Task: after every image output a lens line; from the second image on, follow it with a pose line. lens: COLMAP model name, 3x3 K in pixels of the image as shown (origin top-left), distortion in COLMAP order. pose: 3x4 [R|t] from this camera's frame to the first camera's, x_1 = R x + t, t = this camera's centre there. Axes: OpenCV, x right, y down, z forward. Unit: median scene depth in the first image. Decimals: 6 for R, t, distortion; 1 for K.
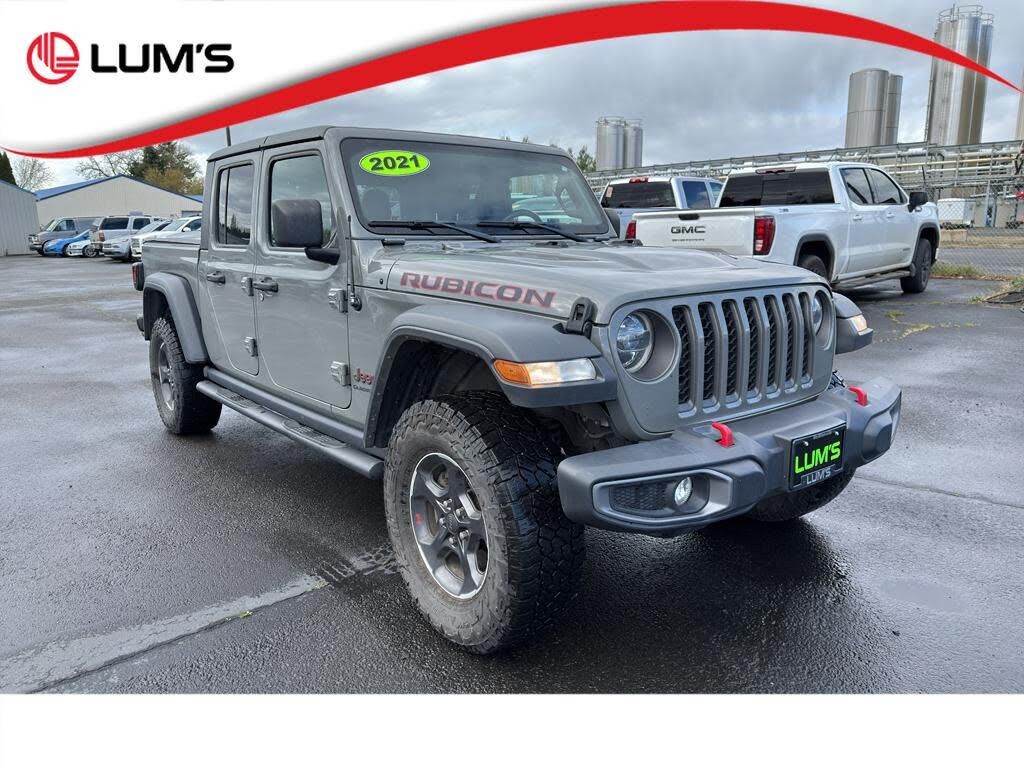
lens RADIAL K [[798.1, 0, 493.9], [0, 798.1, 380.1], [0, 0, 1]] dist [-0.002180, -0.000883]
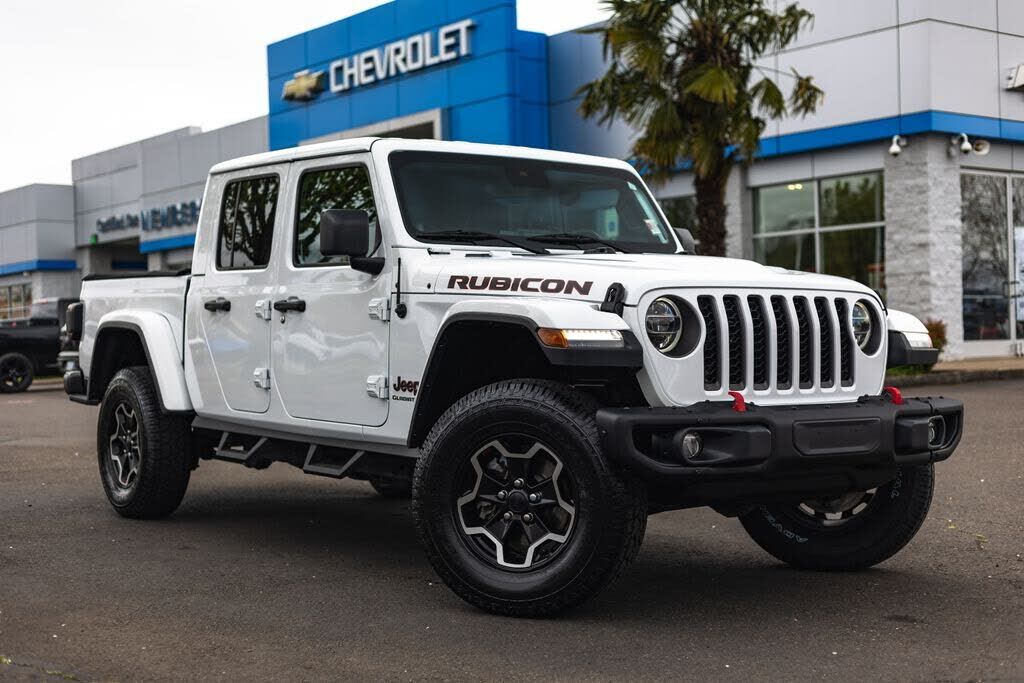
lens RADIAL K [[1563.9, 0, 512.0], [0, 1563.9, 341.5], [0, 0, 1]] dist [0.044399, 0.085344]
pose [[0.999742, 0.011147, -0.019777, 0.006242], [-0.014547, 0.983362, -0.181074, 0.332958], [0.017430, 0.181315, 0.983271, -1.031068]]
